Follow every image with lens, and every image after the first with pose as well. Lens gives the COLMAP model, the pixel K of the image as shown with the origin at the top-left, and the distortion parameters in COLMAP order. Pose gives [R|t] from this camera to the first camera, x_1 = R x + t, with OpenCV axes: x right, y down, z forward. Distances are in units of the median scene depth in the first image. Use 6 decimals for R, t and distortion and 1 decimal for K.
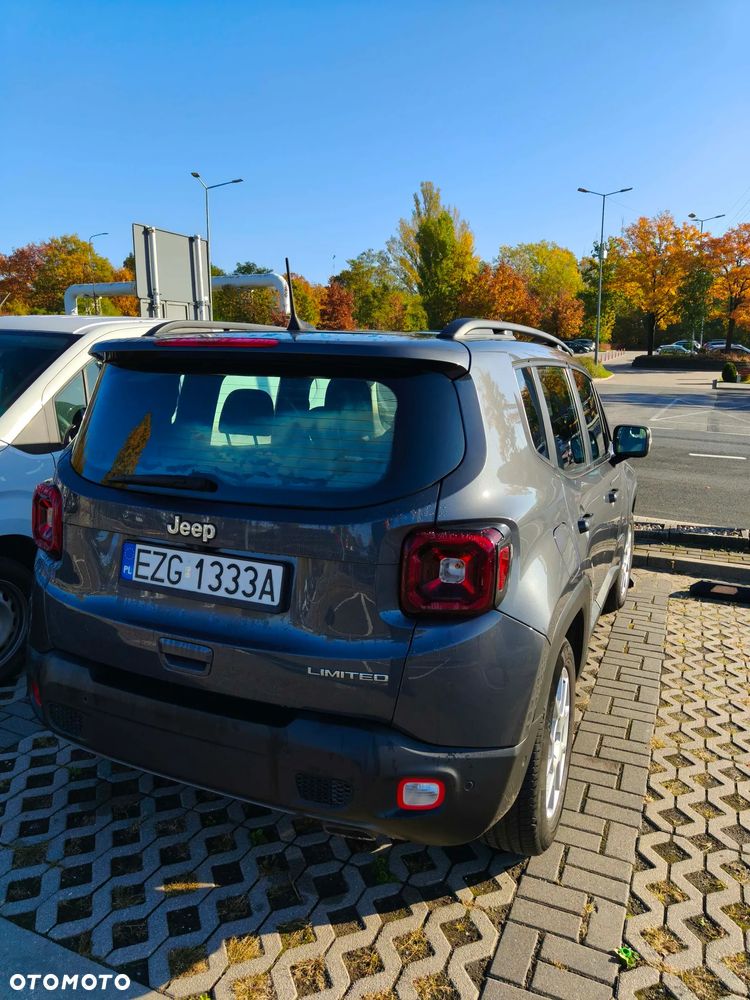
lens RADIAL K [[714.1, 0, 378.8], [0, 714.1, 502.3], [0, 0, 1]] dist [0.013720, -0.004853]
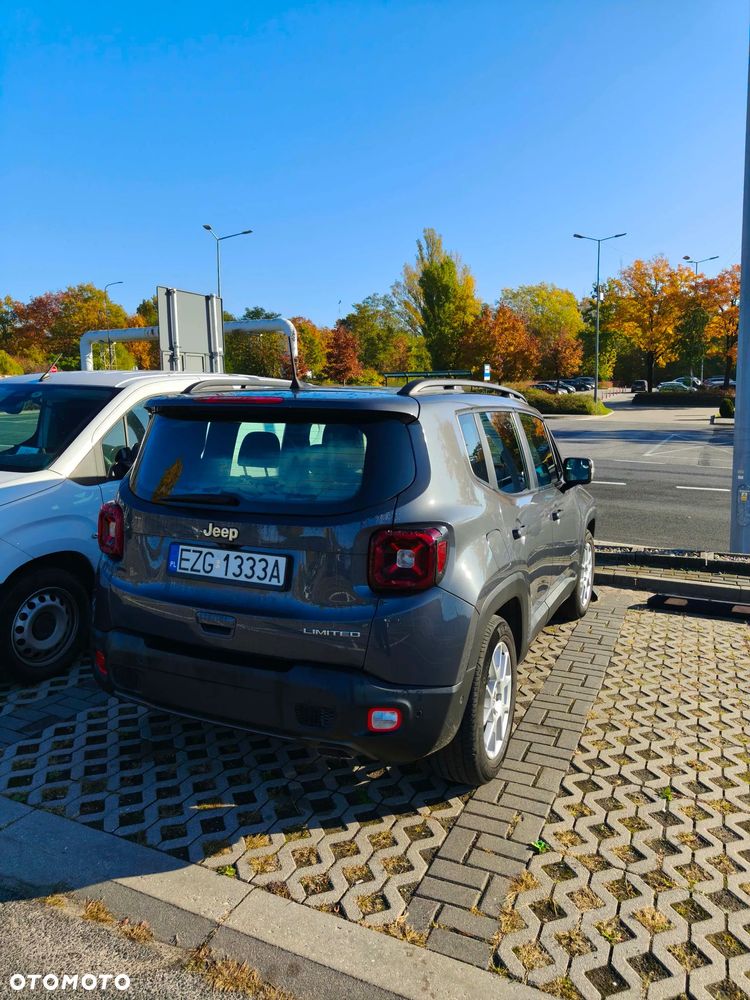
lens RADIAL K [[714.1, 0, 374.5], [0, 714.1, 496.2], [0, 0, 1]] dist [0.013720, -0.004853]
pose [[0.999826, -0.008776, -0.016433, 0.052176], [0.007748, 0.998073, -0.061569, 0.046428], [0.016941, 0.061431, 0.997968, -0.332055]]
